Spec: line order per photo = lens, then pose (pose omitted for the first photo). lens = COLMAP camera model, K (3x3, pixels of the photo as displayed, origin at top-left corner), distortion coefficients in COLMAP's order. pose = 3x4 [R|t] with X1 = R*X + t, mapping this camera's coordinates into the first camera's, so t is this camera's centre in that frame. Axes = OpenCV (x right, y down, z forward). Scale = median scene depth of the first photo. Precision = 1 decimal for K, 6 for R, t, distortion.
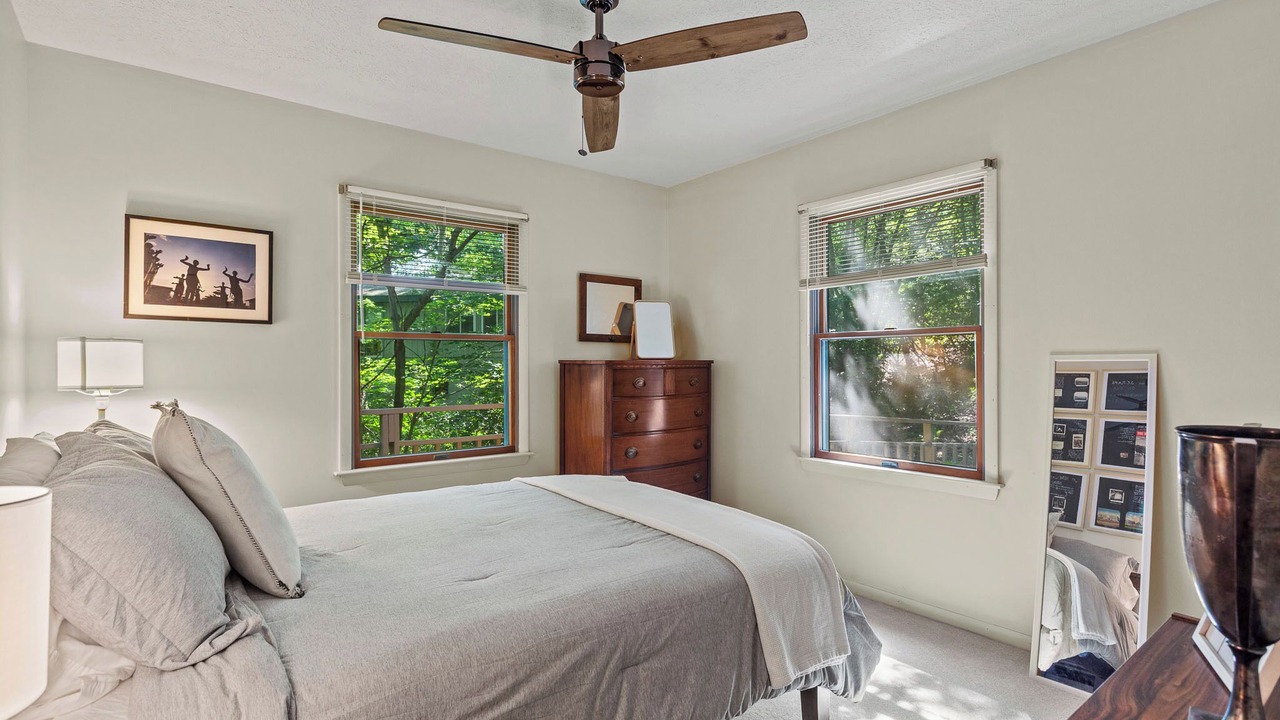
lens RADIAL K [[622.8, 0, 640.2], [0, 622.8, 364.1], [0, 0, 1]] dist [-0.003014, -0.000333]
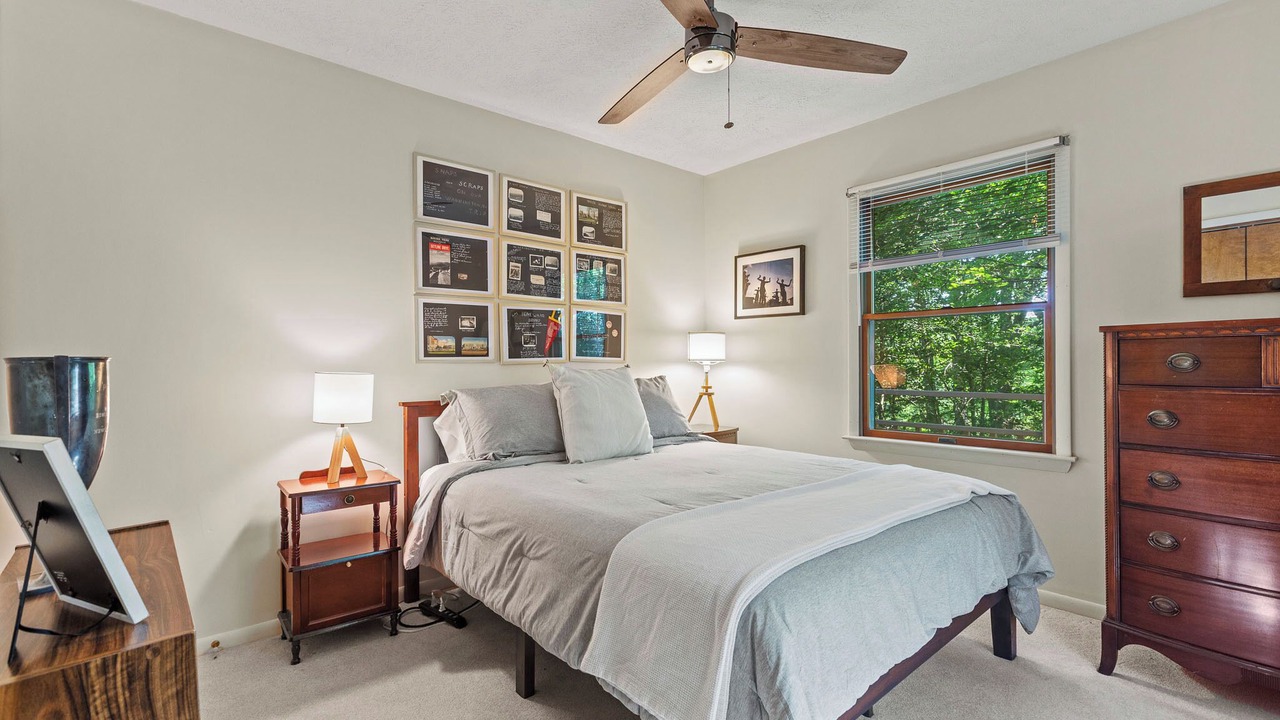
lens RADIAL K [[579.2, 0, 640.4], [0, 579.2, 360.6], [0, 0, 1]] dist [-0.000984, 0.000040]
pose [[0.052973, -0.001283, -0.998595, 0.642615], [0.006754, 0.999977, -0.000927, 0.033016], [0.998573, -0.006696, 0.052980, 0.610861]]
